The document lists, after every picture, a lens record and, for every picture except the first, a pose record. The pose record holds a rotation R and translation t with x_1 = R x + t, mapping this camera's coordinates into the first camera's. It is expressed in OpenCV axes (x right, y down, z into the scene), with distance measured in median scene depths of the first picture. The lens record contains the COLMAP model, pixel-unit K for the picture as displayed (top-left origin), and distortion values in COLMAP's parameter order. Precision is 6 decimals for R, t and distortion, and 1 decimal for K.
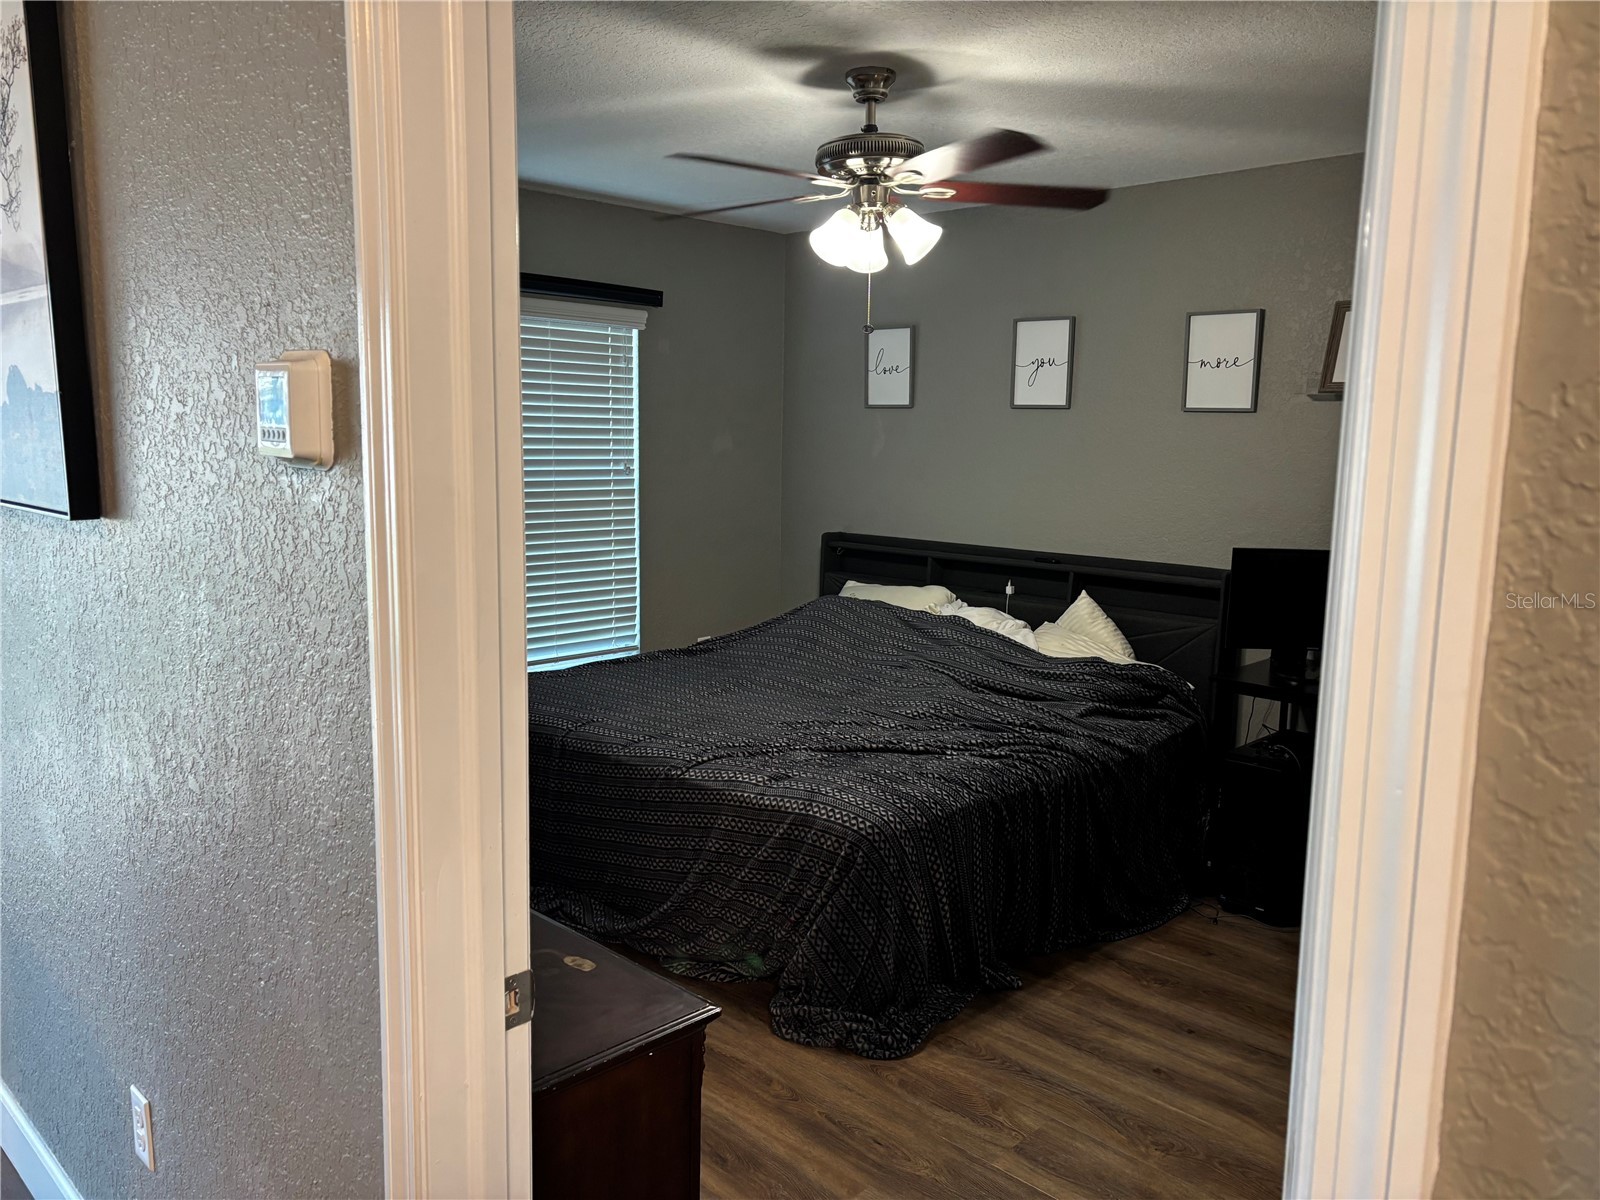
lens RADIAL K [[1218.6, 0, 798.9], [0, 1218.6, 590.2], [0, 0, 1]] dist [0.033252, -0.004036]
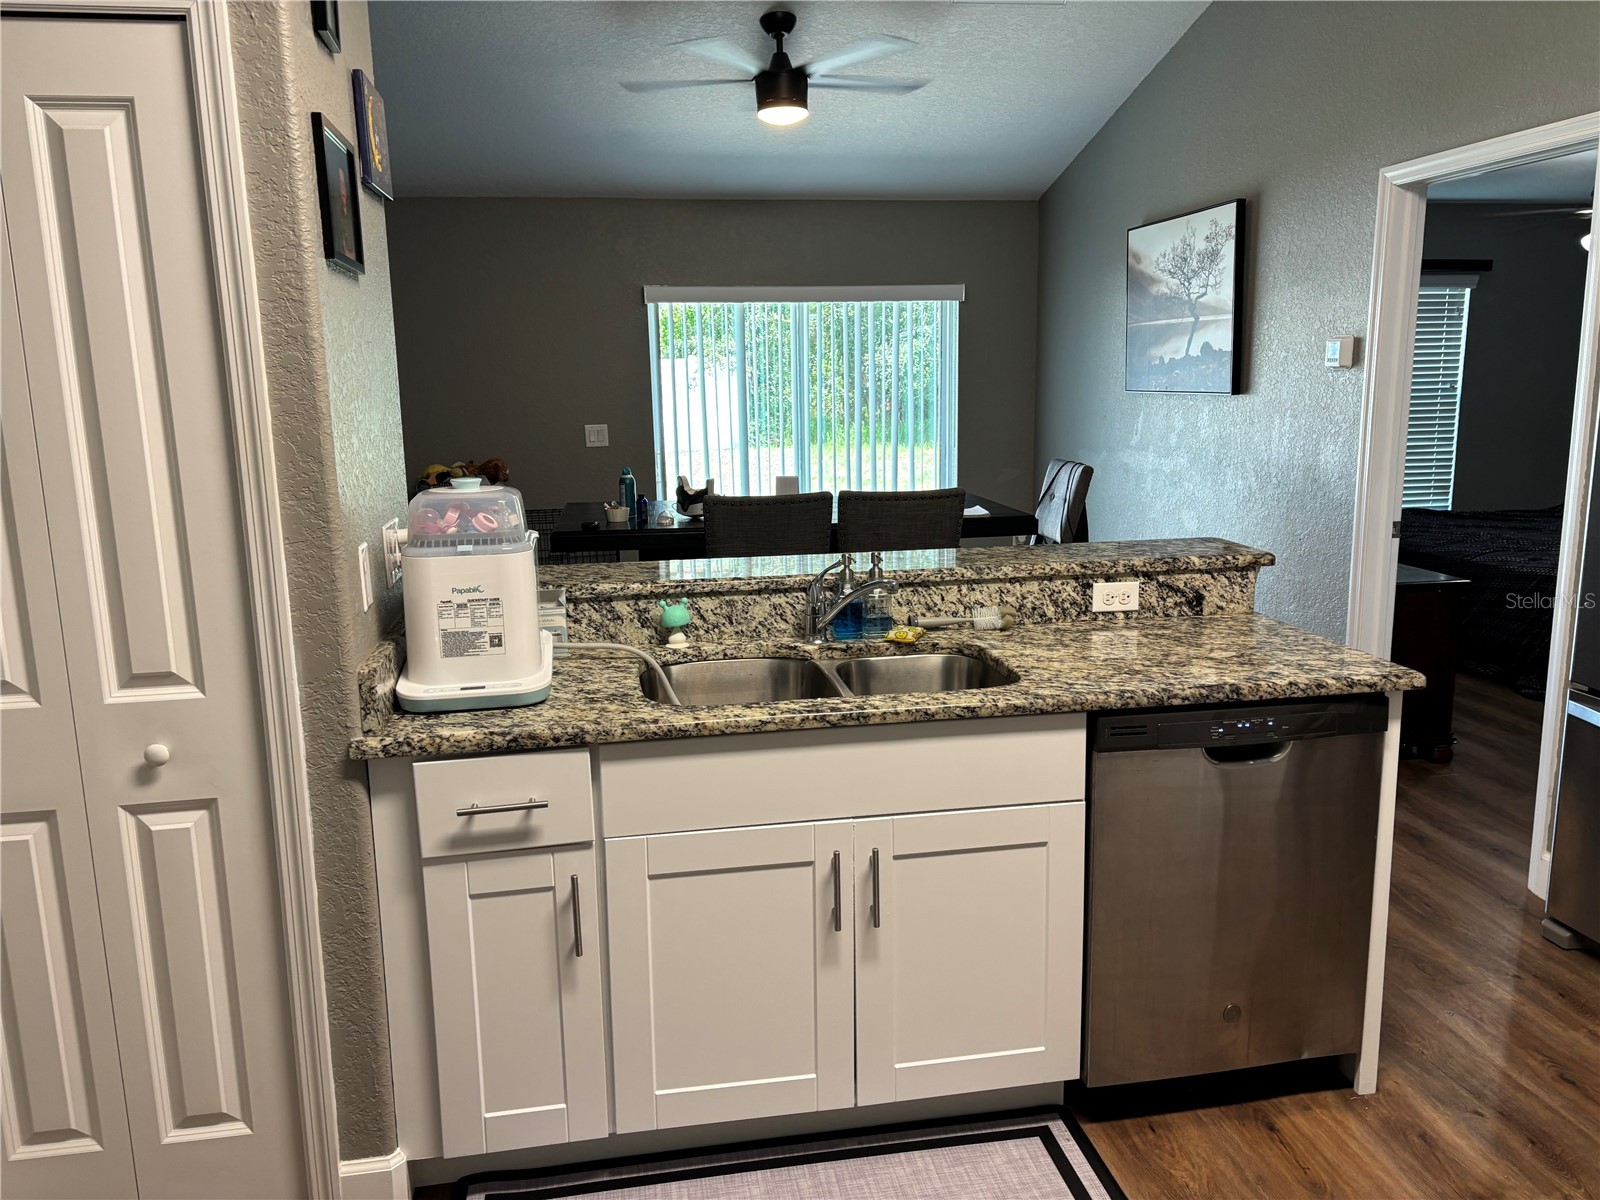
lens RADIAL K [[1205.0, 0, 800.0], [0, 1205.0, 600.0], [0, 0, 1]] dist [0.032204, 0.001017]
pose [[0.808800, 0.080865, -0.582497, 0.094828], [-0.049979, 0.996369, 0.068924, 0.090790], [0.585956, -0.026634, 0.809905, -0.627040]]
